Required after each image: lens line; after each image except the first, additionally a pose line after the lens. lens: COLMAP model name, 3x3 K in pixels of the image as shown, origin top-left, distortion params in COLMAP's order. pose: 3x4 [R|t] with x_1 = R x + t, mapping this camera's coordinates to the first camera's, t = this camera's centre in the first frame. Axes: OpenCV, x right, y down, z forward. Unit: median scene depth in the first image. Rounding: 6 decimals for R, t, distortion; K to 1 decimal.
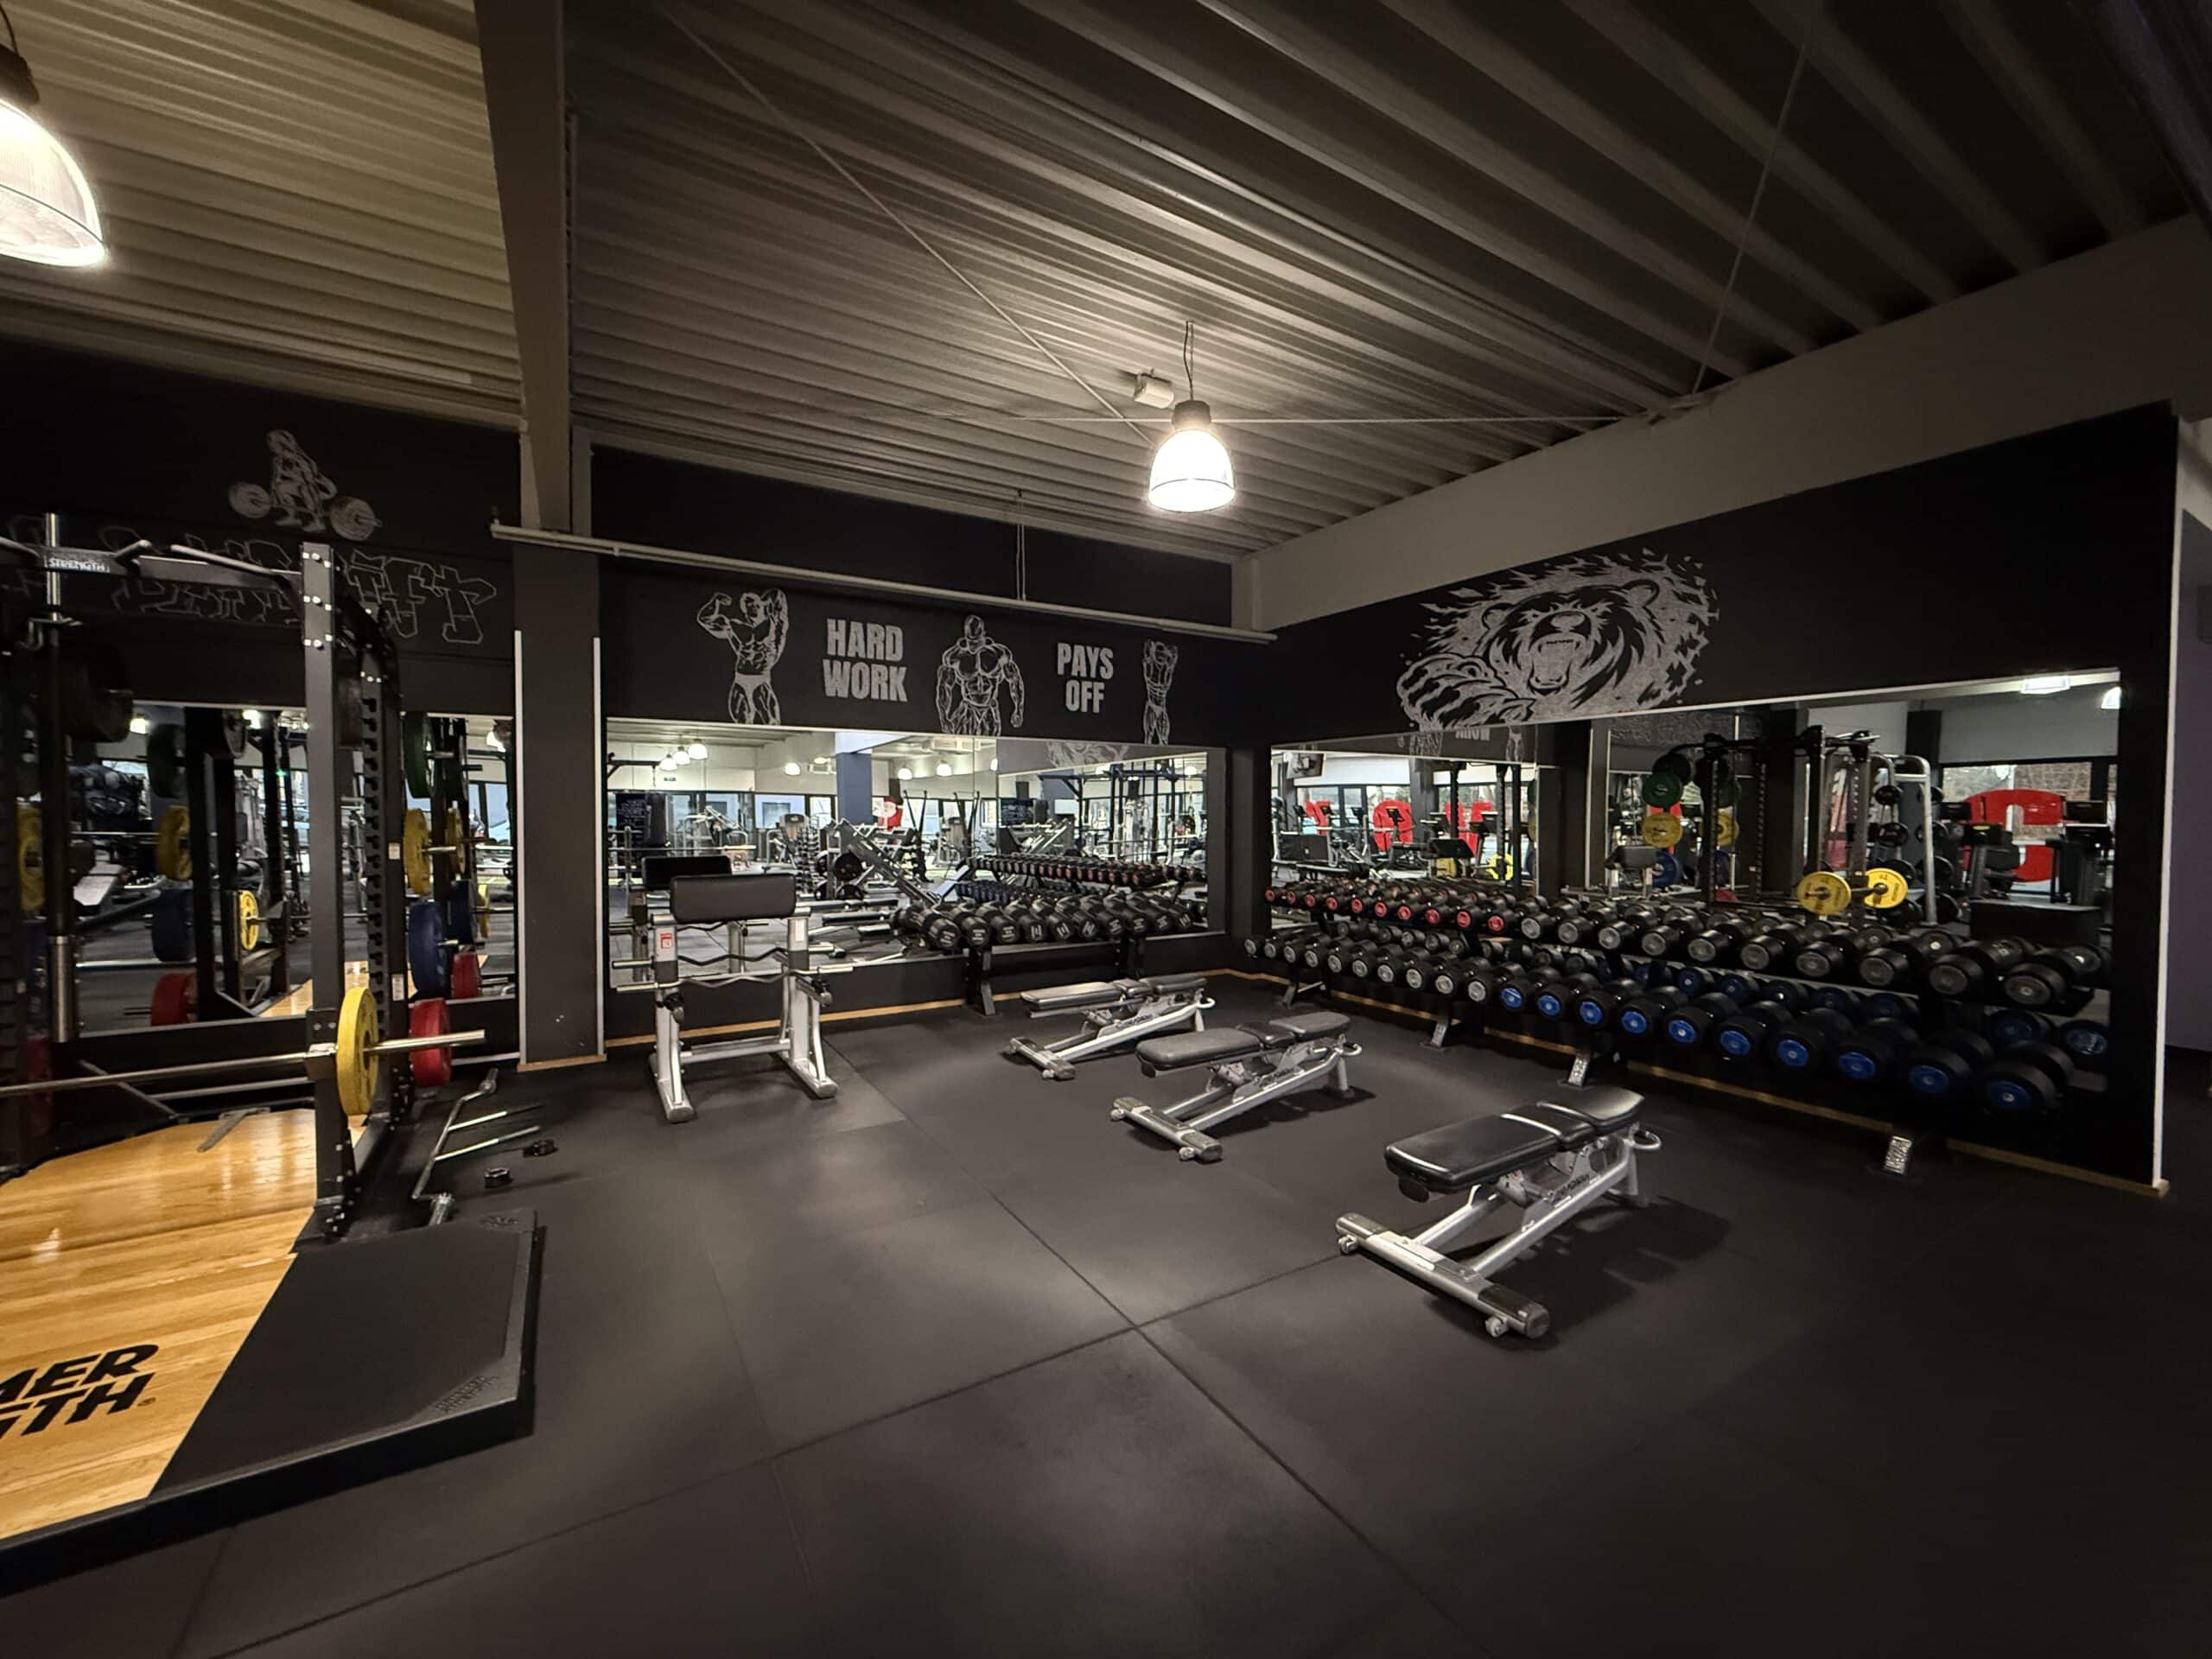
lens RADIAL K [[884.7, 0, 1096.5], [0, 884.7, 827.3], [0, 0, 1]] dist [0.005729, -0.000883]
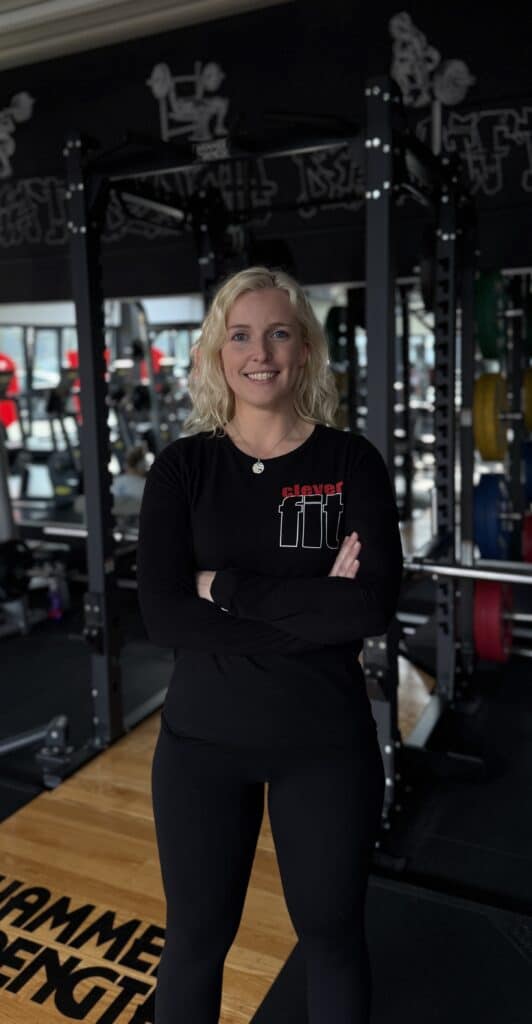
lens RADIAL K [[781.5, 0, 265.6], [0, 781.5, 478.1], [0, 0, 1]] dist [-0.000366, -0.032445]
pose [[0.558923, 0.105472, -0.822485, -0.166428], [0.011156, 0.990832, 0.134642, -0.020767], [0.829145, -0.084430, 0.552621, 0.277784]]
